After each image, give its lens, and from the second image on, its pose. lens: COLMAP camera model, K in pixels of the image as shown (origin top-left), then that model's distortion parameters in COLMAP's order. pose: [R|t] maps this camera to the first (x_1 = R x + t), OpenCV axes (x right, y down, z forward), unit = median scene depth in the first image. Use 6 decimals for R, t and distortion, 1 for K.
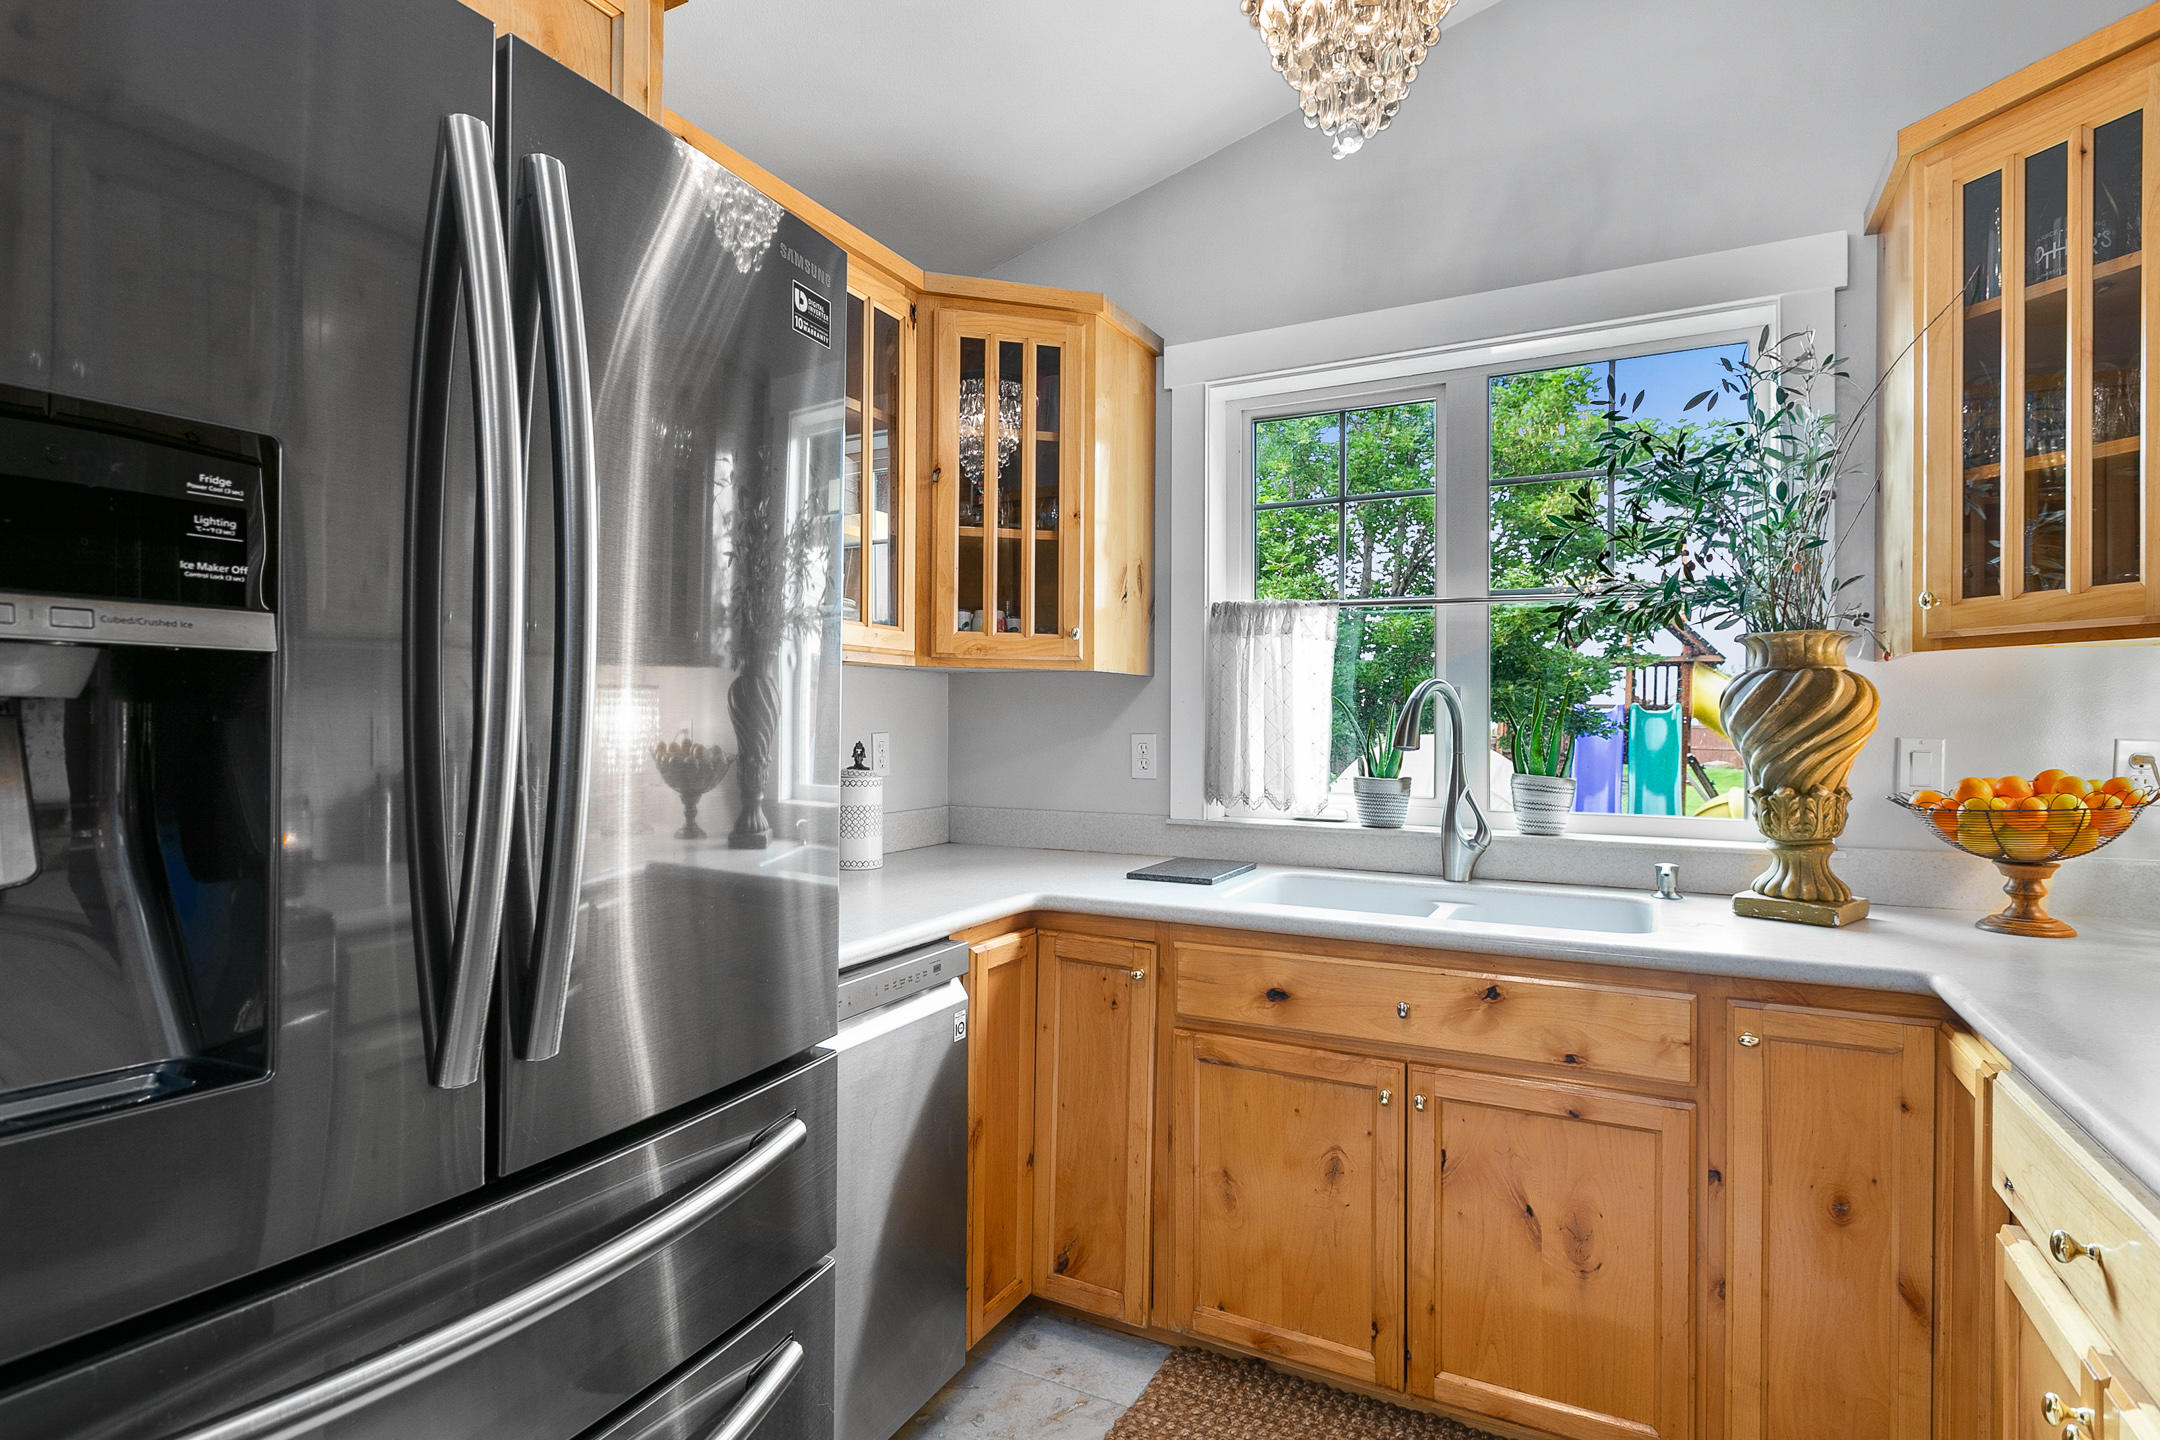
lens RADIAL K [[1099.1, 0, 1075.3], [0, 1099.1, 722.7], [0, 0, 1]] dist [-0.001481, -0.000809]
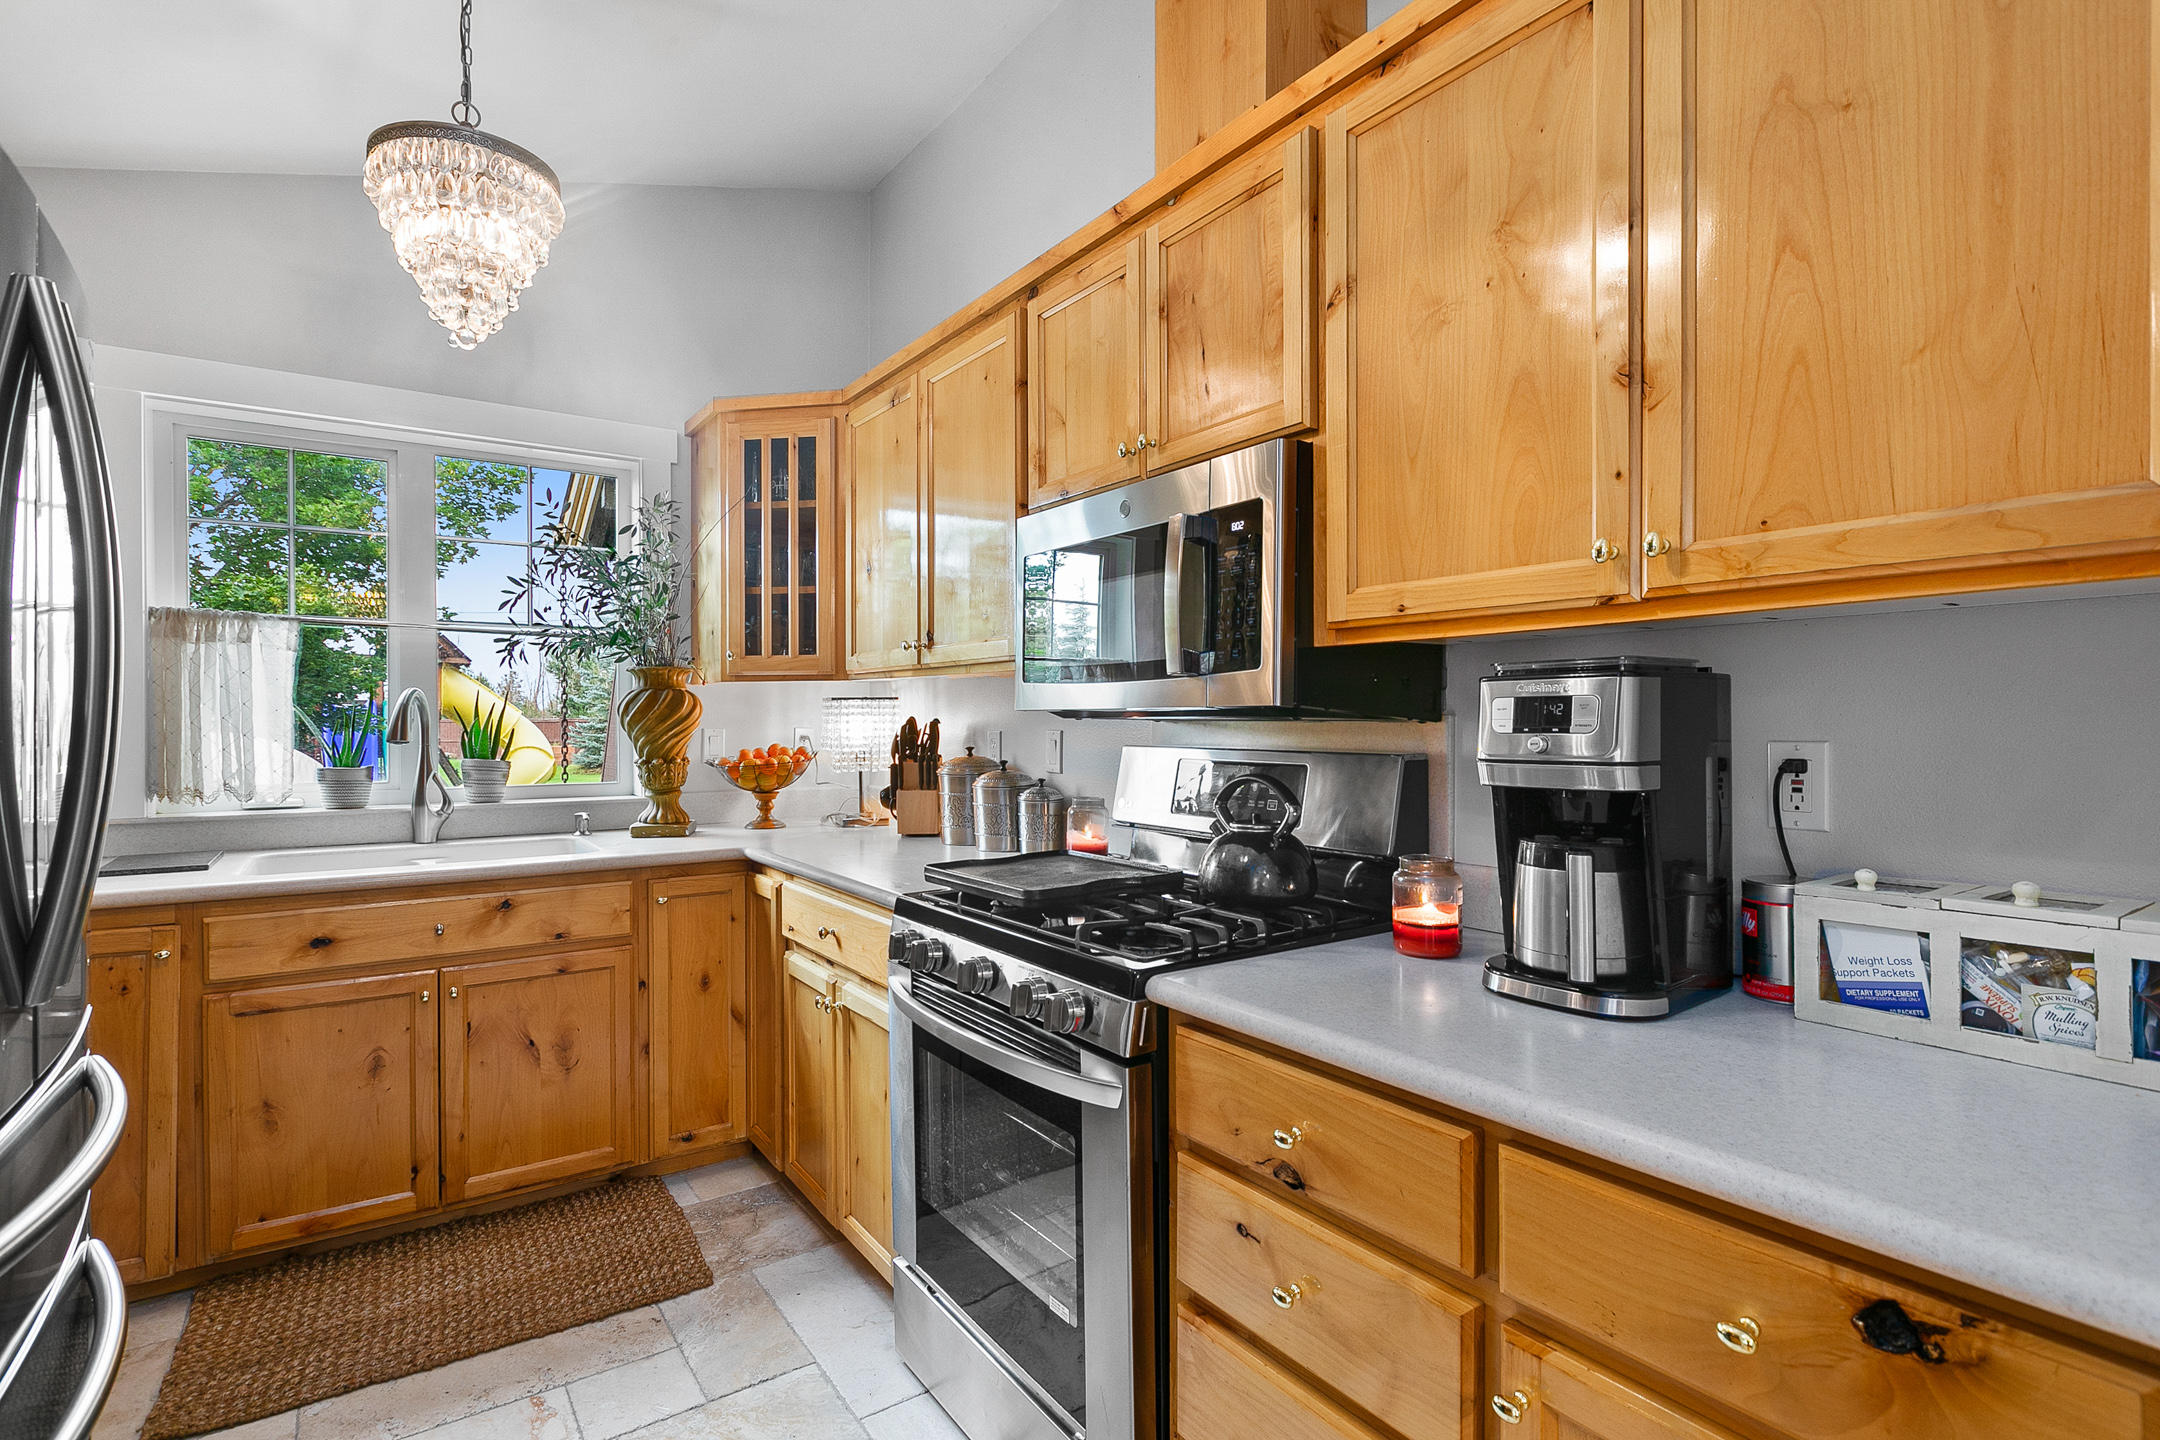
lens RADIAL K [[999.8, 0, 1076.3], [0, 999.8, 721.4], [0, 0, 1]] dist [-0.000078, 0.000167]
pose [[0.450247, -0.007161, 0.892875, -0.448055], [0.003062, 0.999974, 0.006476, -0.006847], [-0.892899, -0.000181, 0.450257, -0.276041]]
